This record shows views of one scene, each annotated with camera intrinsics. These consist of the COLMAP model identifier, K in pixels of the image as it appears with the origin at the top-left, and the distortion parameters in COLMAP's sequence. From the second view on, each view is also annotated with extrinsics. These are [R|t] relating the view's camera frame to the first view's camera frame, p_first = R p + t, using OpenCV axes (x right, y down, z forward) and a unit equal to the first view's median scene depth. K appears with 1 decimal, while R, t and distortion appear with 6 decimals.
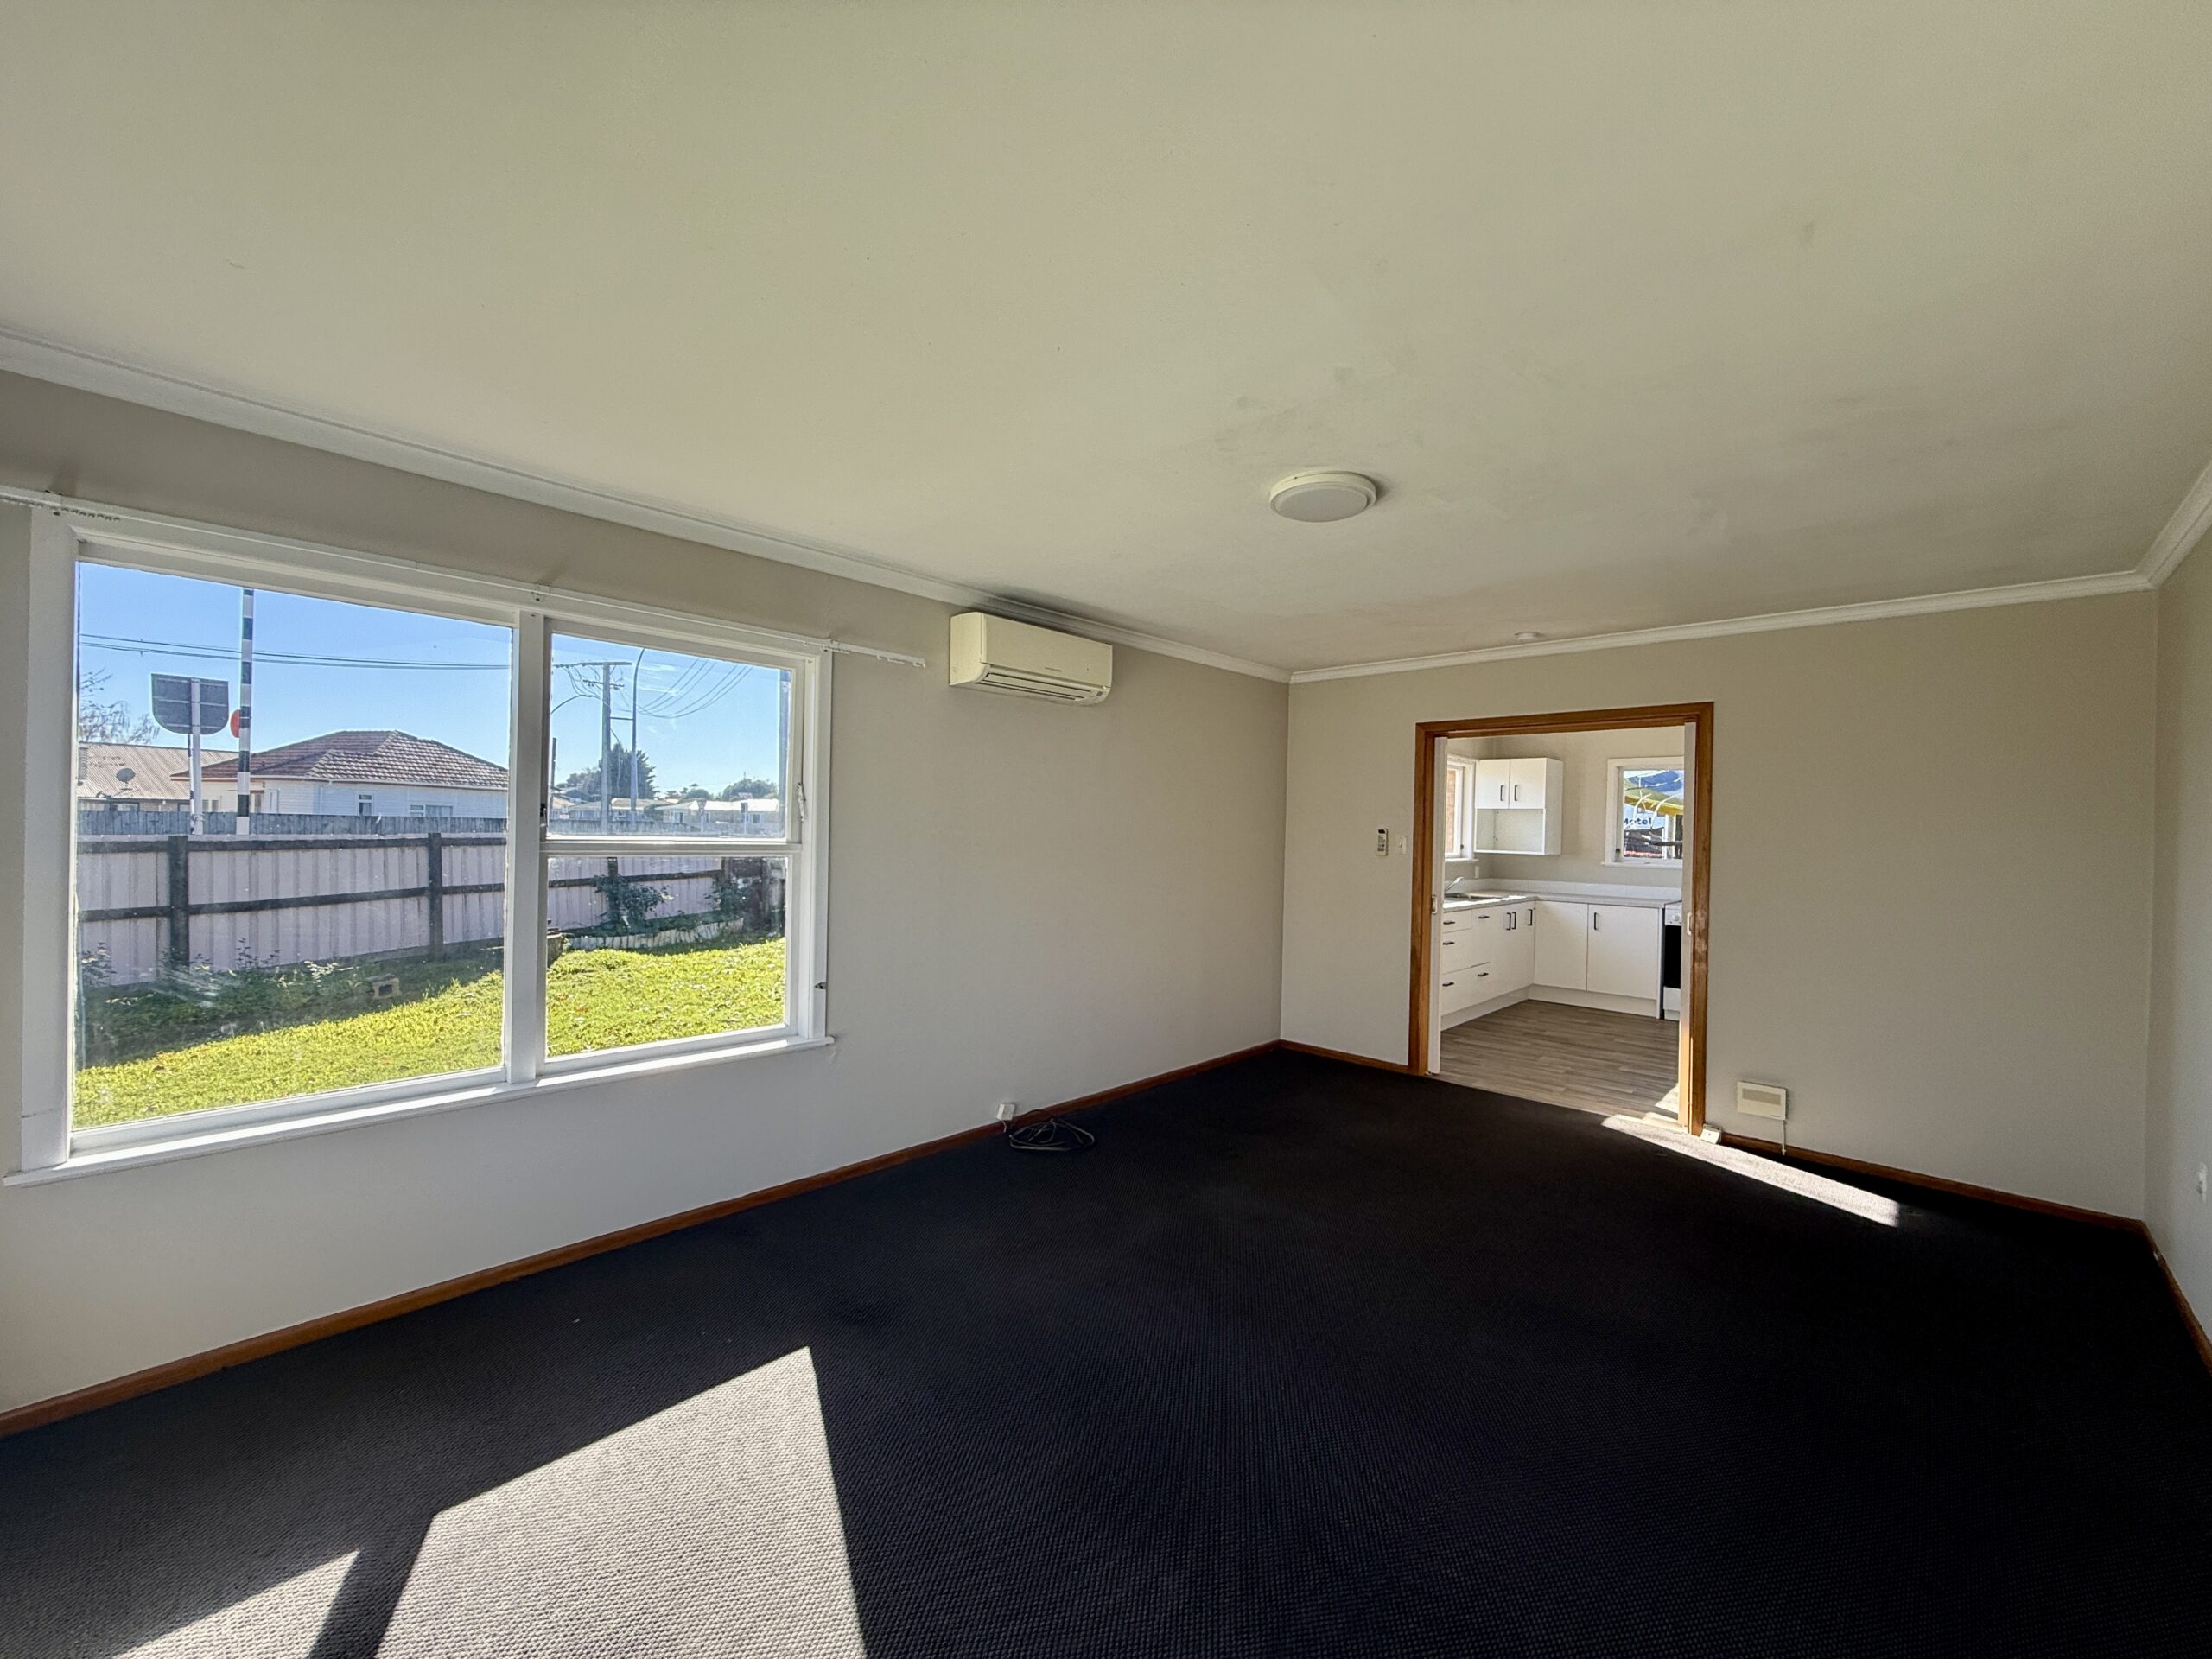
lens RADIAL K [[879.9, 0, 1100.0], [0, 879.9, 827.1], [0, 0, 1]] dist [0.002724, 0.000105]
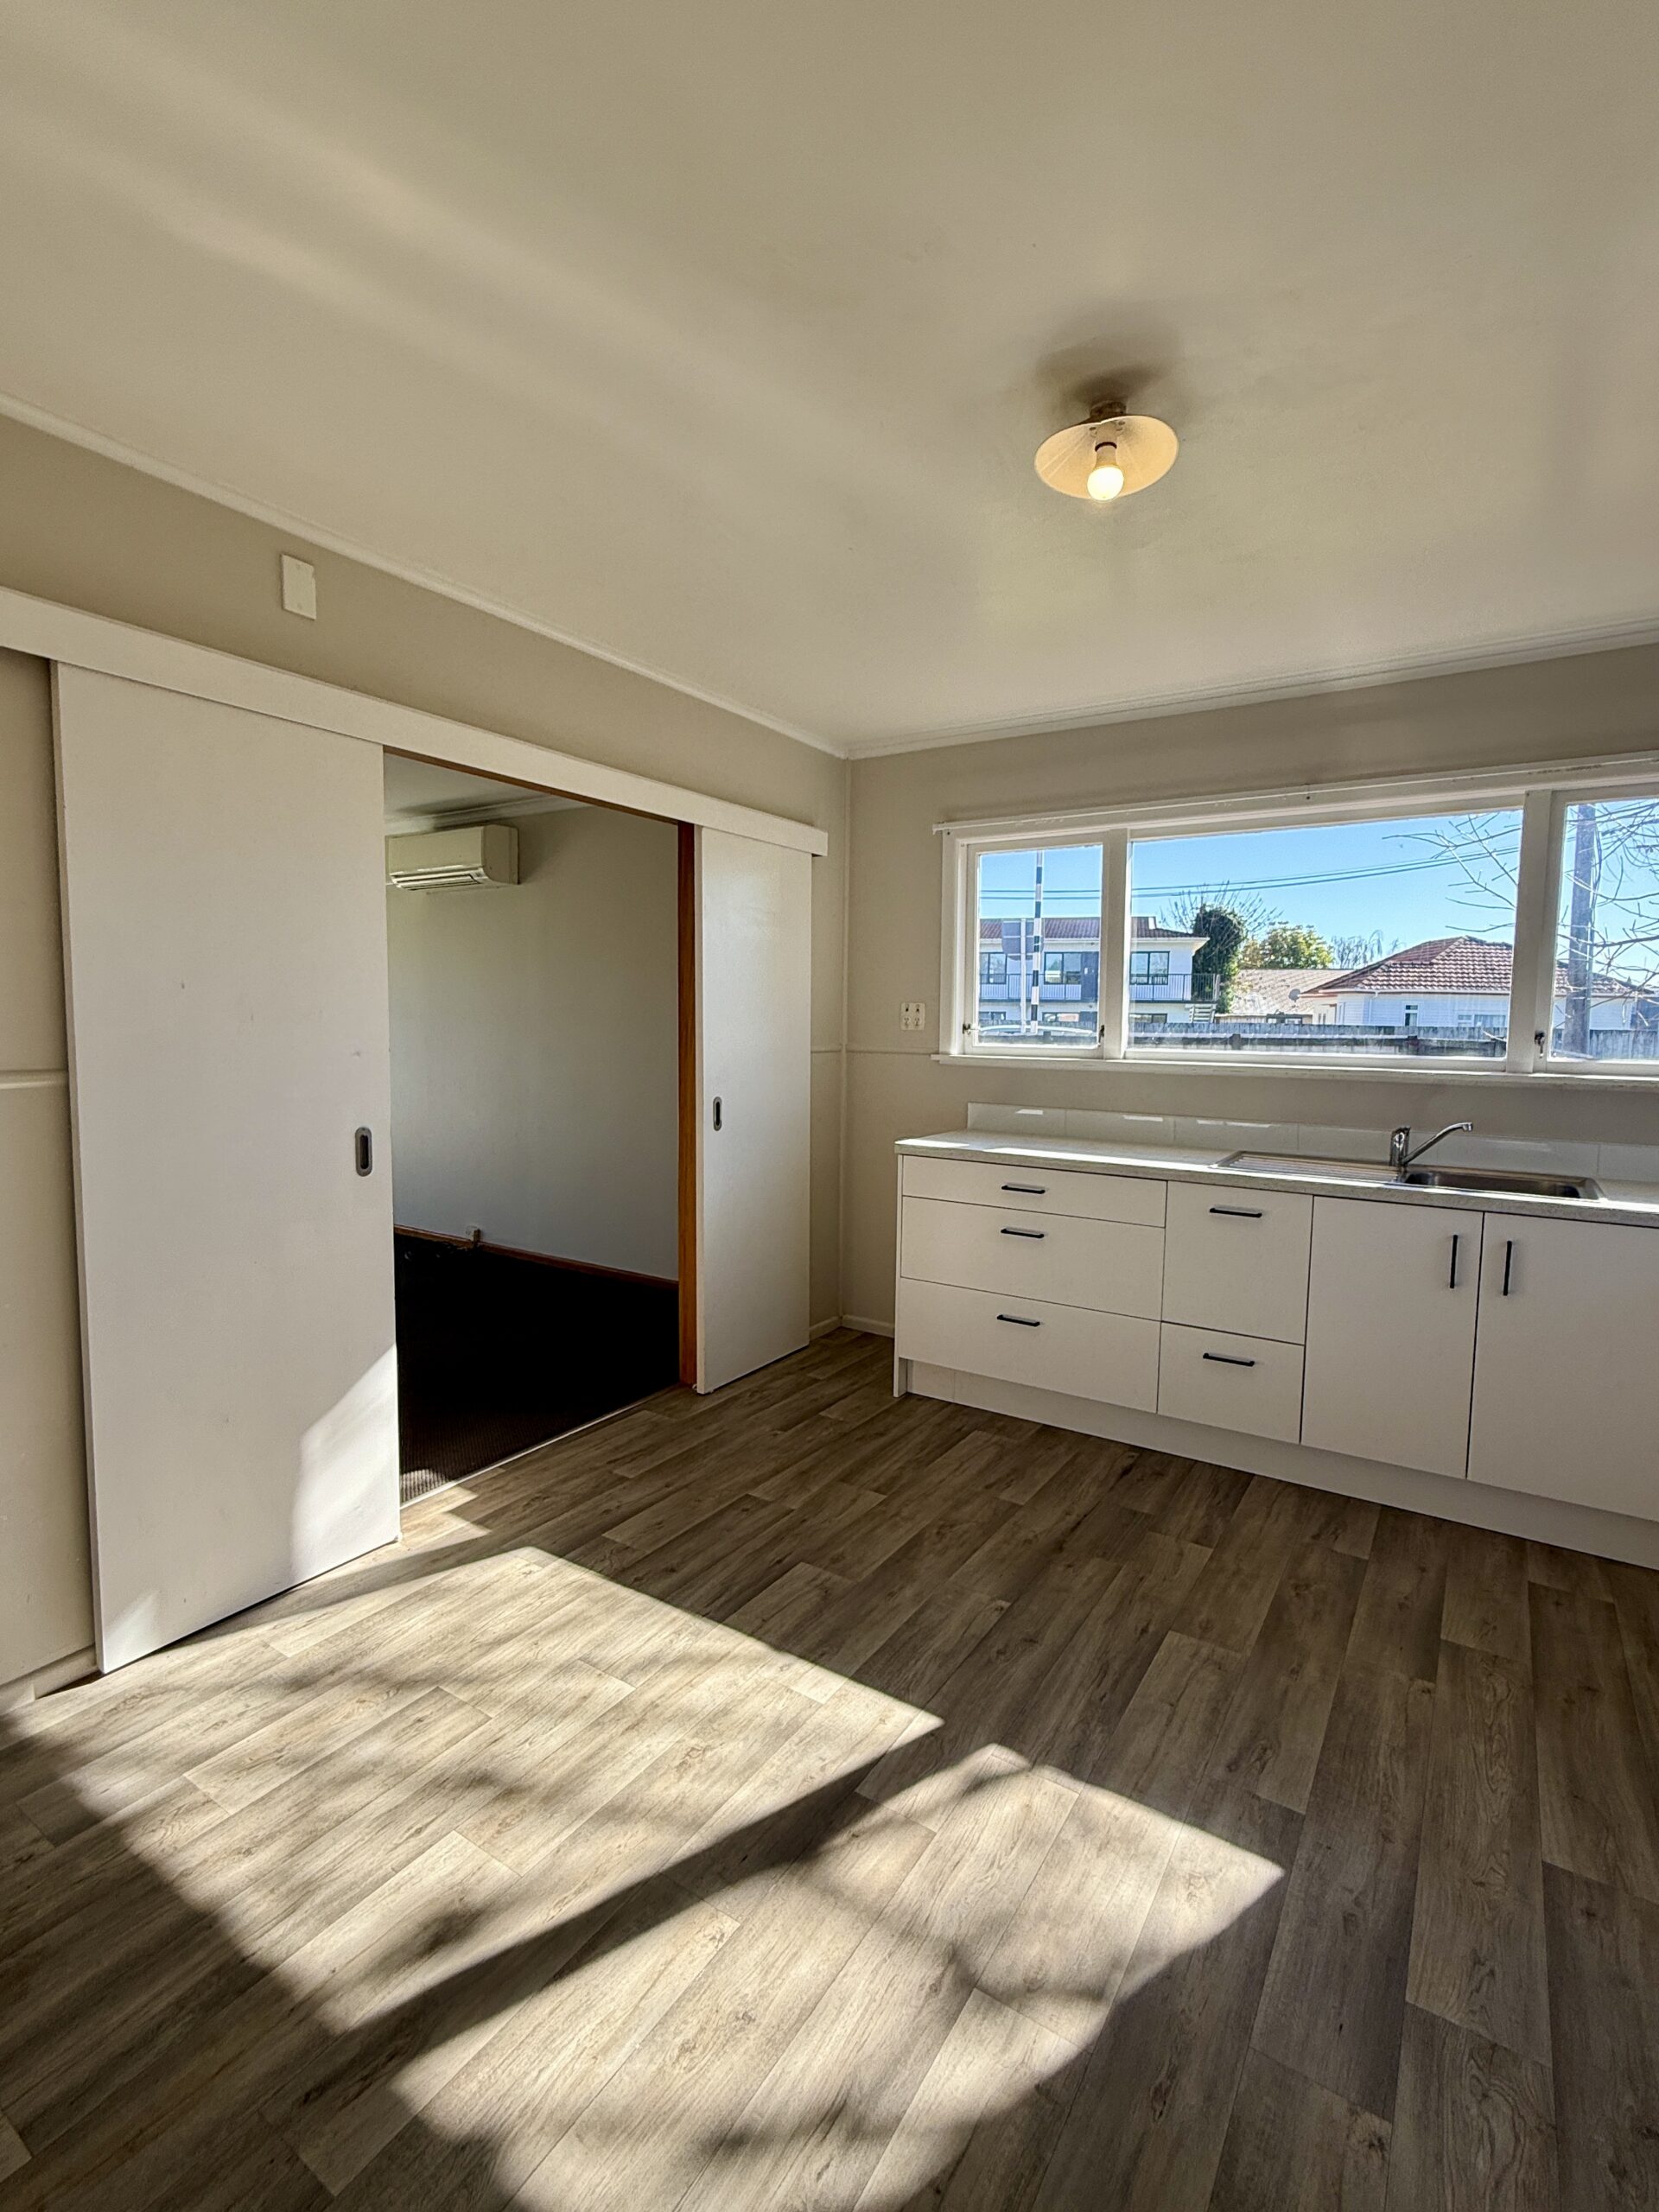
lens RADIAL K [[1021.5, 0, 822.7], [0, 1021.5, 1096.8], [0, 0, 1]] dist [-0.000789, -0.001023]
pose [[0.182299, 0.059479, -0.981442, 0.714339], [-0.010588, 0.998230, 0.058530, 0.024527], [0.983186, -0.000278, 0.182606, 0.637536]]
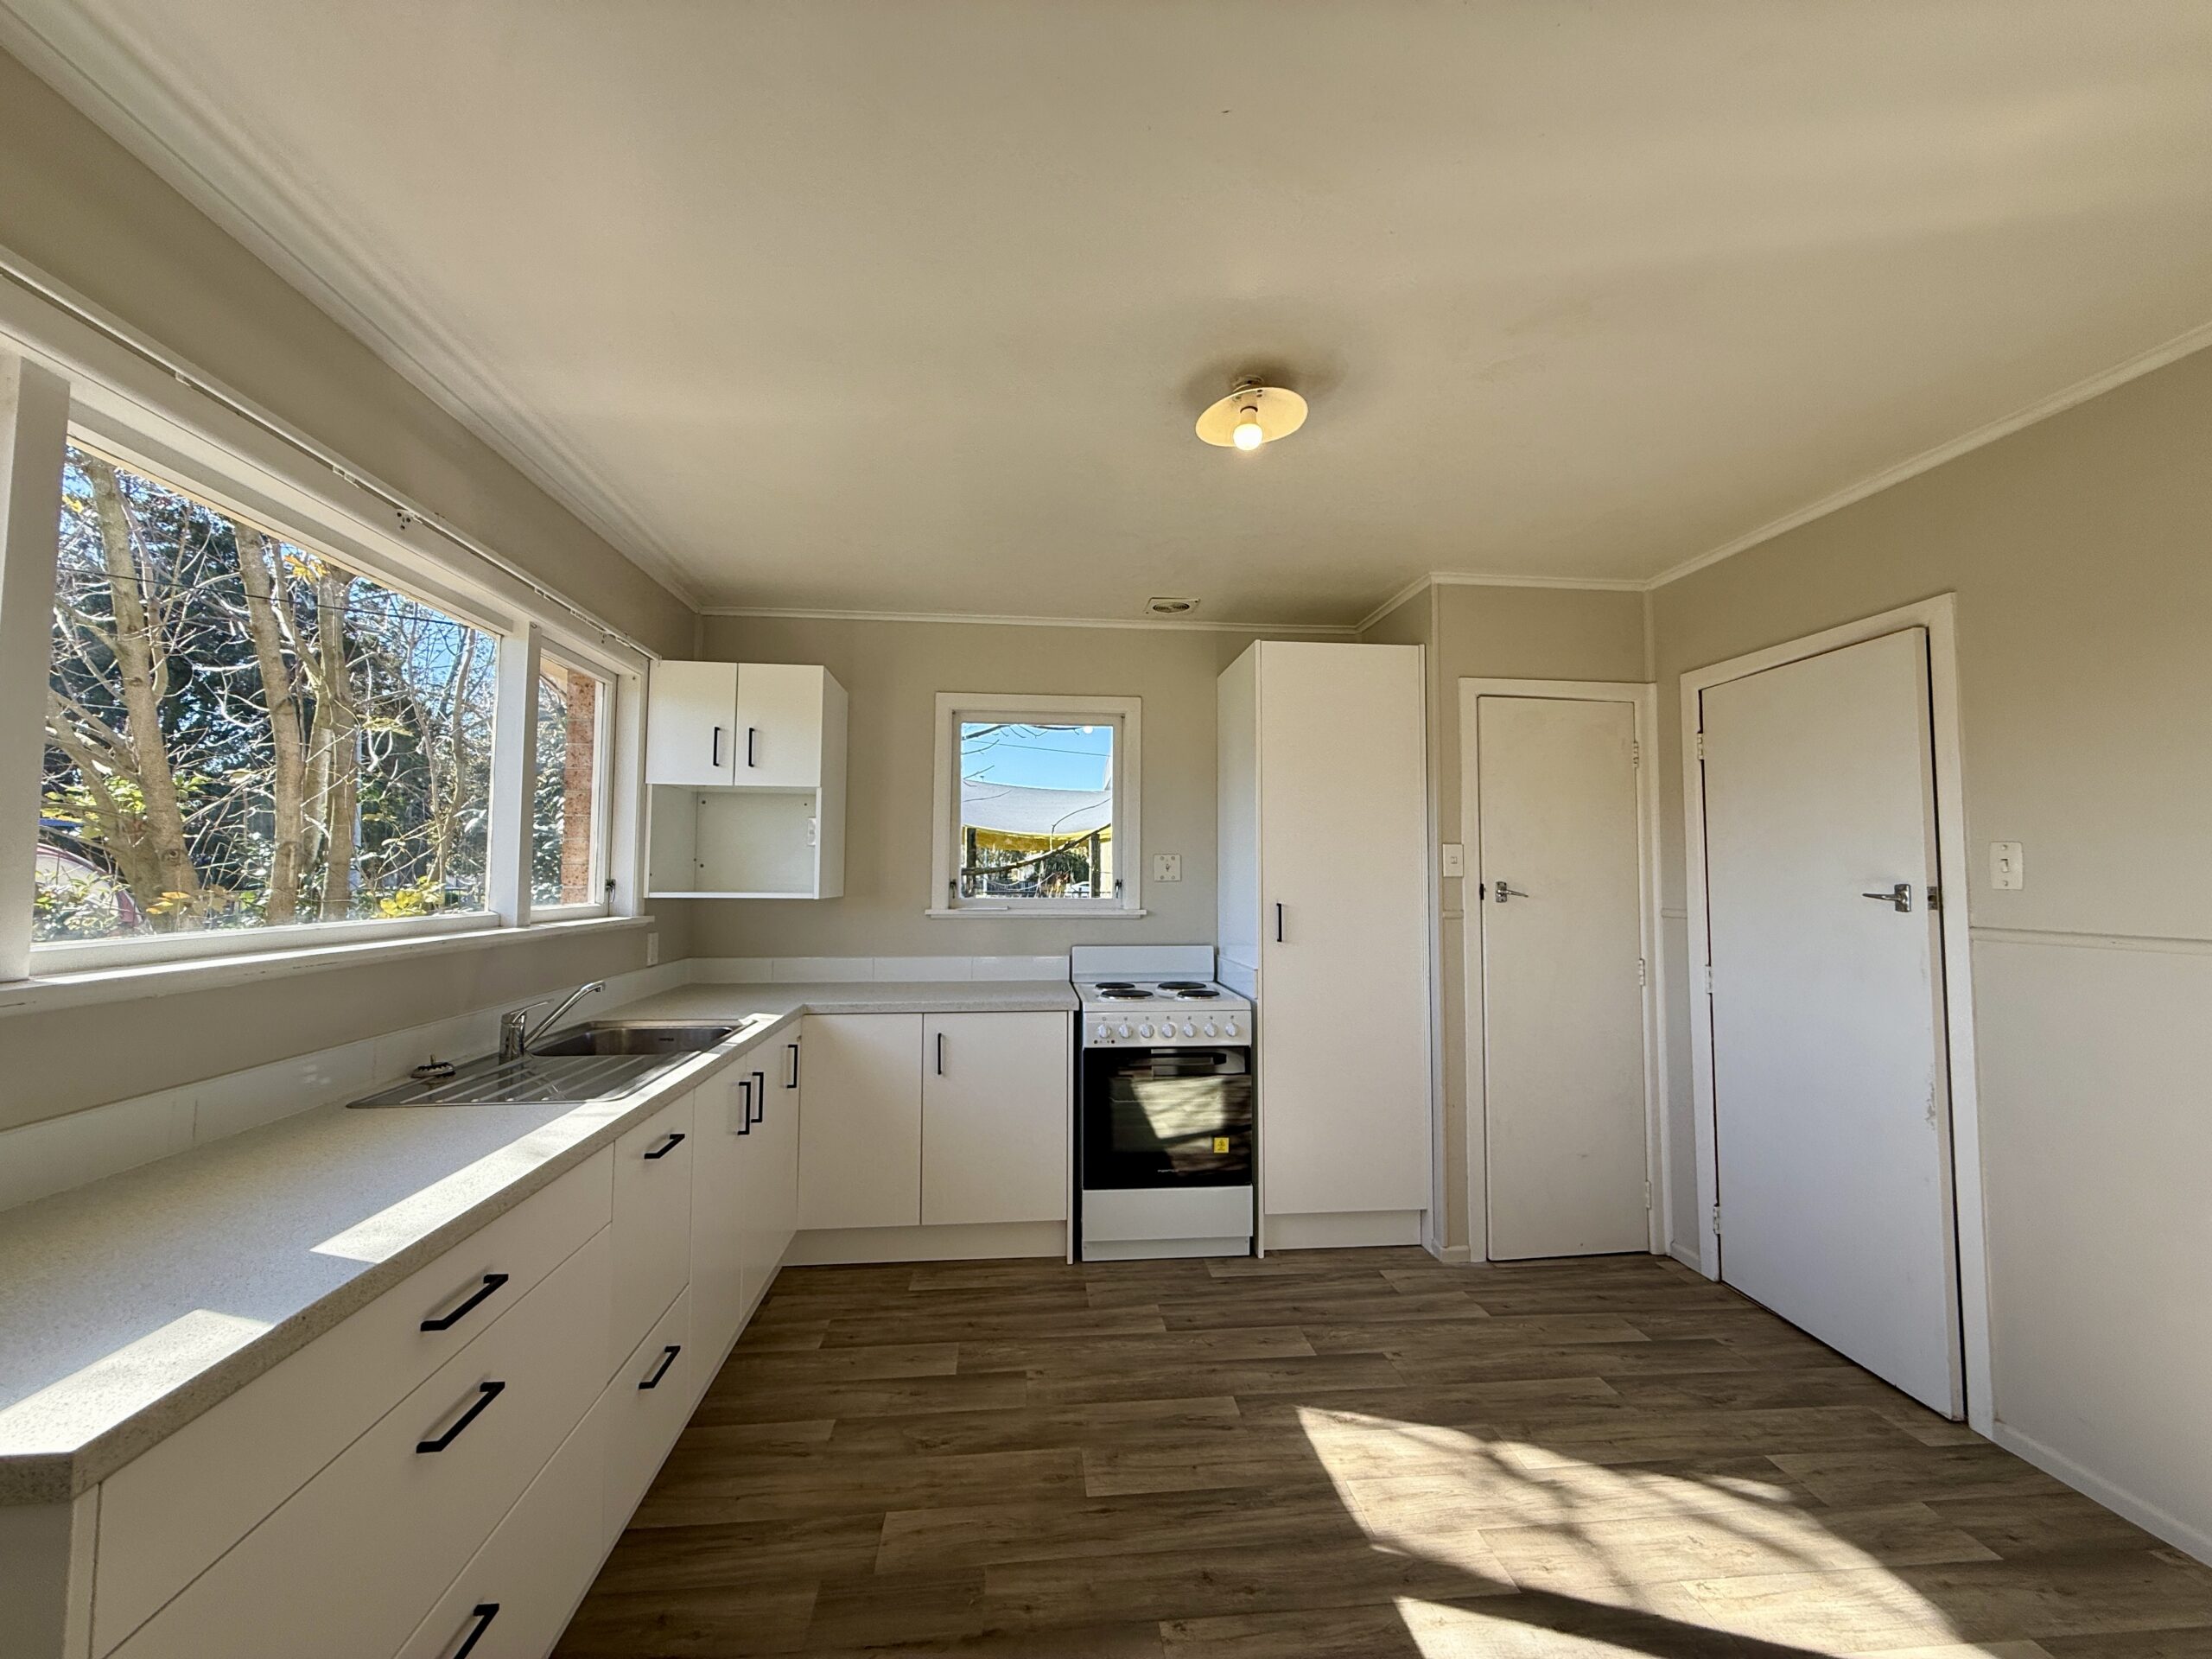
lens RADIAL K [[879.9, 0, 1100.0], [0, 879.9, 827.1], [0, 0, 1]] dist [0.002724, 0.000105]
pose [[0.650530, 0.022336, 0.759152, 0.271244], [0.010622, 0.999202, -0.038501, 0.014780], [-0.759406, 0.033110, 0.649774, 0.618905]]
